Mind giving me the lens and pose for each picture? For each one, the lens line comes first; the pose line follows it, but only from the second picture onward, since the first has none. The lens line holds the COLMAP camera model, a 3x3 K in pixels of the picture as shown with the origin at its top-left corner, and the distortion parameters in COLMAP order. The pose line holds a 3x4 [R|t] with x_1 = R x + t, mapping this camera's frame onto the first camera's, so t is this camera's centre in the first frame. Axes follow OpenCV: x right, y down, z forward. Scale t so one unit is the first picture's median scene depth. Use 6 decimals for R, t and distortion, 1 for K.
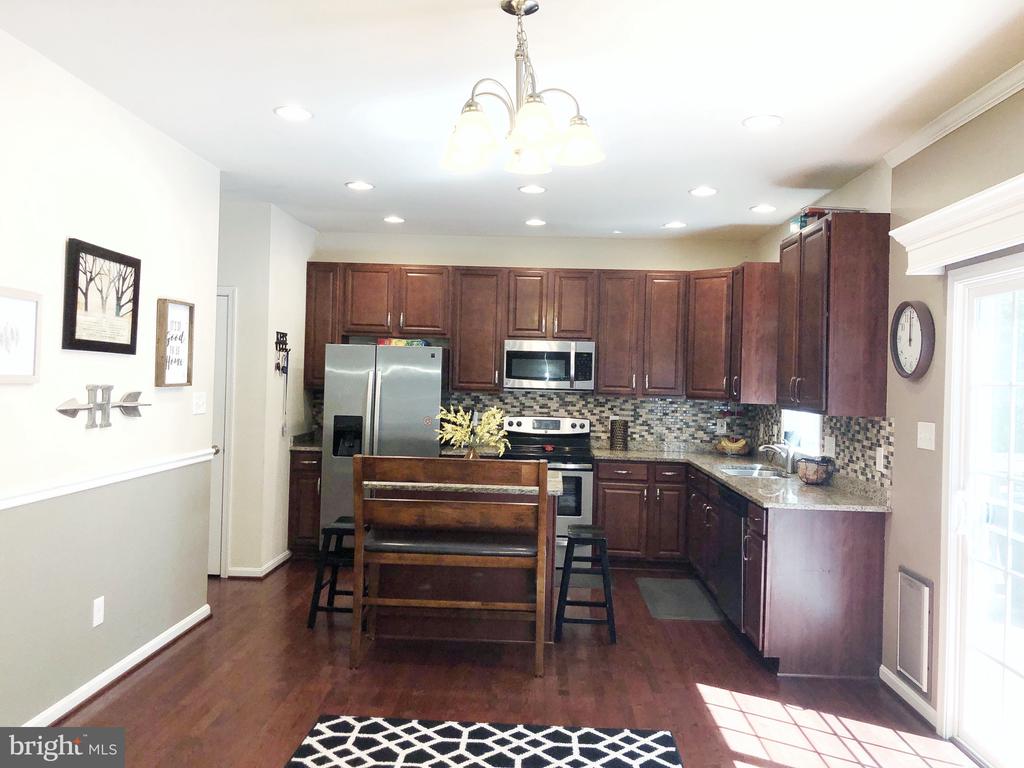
lens RADIAL K [[832.3, 0, 512.0], [0, 832.3, 384.0], [0, 0, 1]] dist [0.019412, -0.011834]
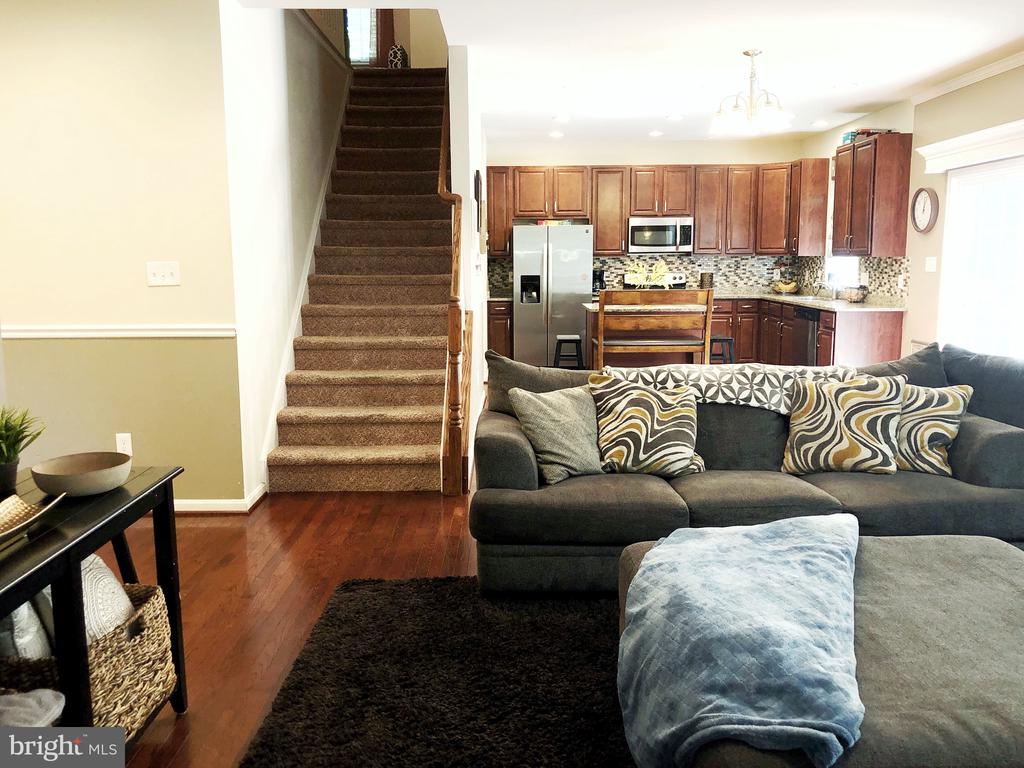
lens RADIAL K [[832.3, 0, 512.0], [0, 832.3, 384.0], [0, 0, 1]] dist [0.019412, -0.011834]
pose [[0.998551, -0.041285, 0.034525, -0.287860], [0.035878, 0.988818, 0.144750, 0.014493], [-0.040115, -0.143301, 0.988866, -0.470927]]
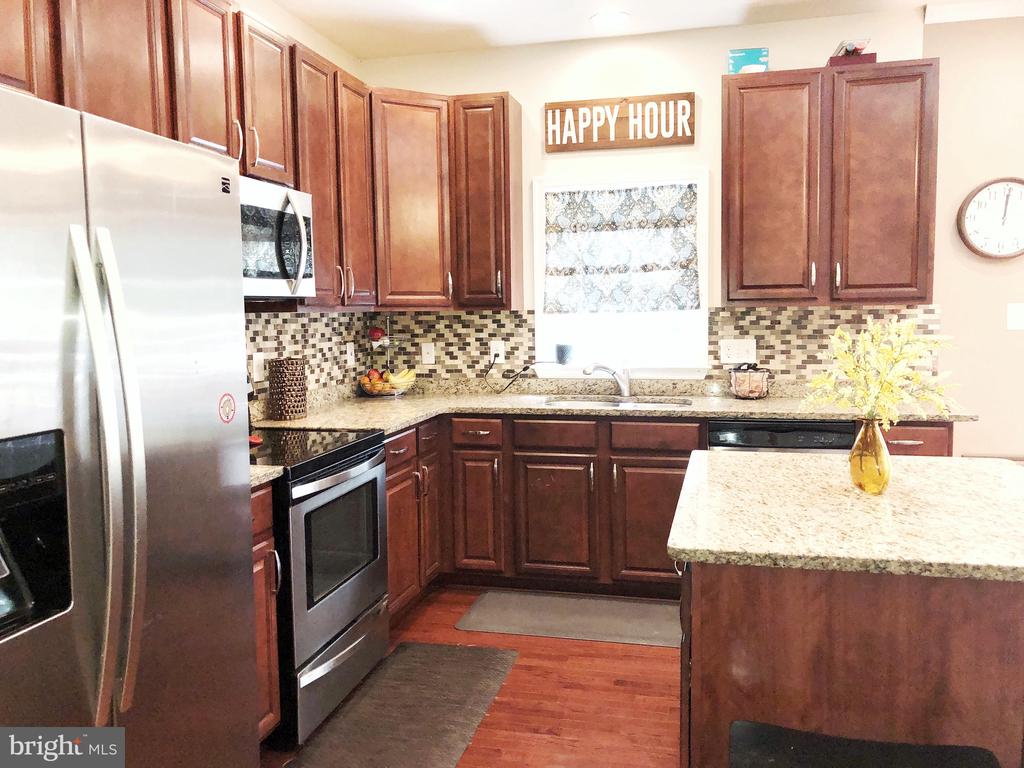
lens RADIAL K [[832.3, 0, 512.0], [0, 832.3, 384.0], [0, 0, 1]] dist [0.019412, -0.011834]
pose [[0.199678, -0.118722, 0.972643, -0.369033], [0.030645, 0.992904, 0.114904, 0.005248], [-0.979382, 0.006862, 0.201899, 0.837483]]
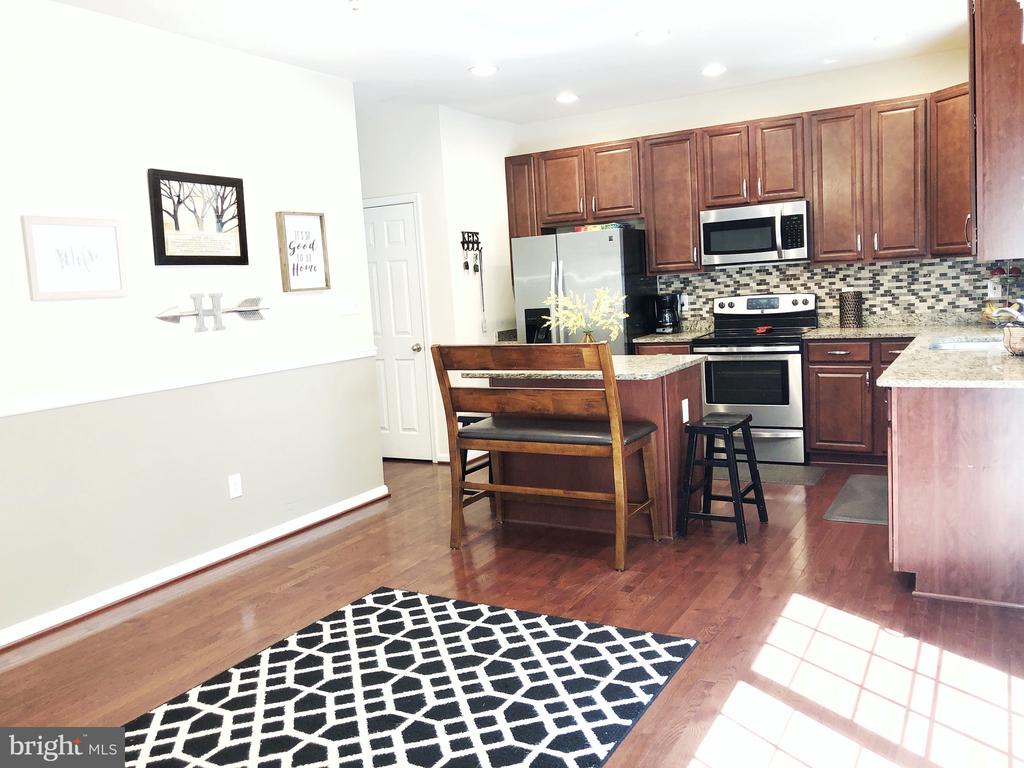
lens RADIAL K [[832.3, 0, 512.0], [0, 832.3, 384.0], [0, 0, 1]] dist [0.019412, -0.011834]
pose [[0.880943, -0.025759, -0.472521, 0.245362], [0.082545, 0.991574, 0.099839, 0.025780], [0.465968, -0.126956, 0.875646, 0.100125]]
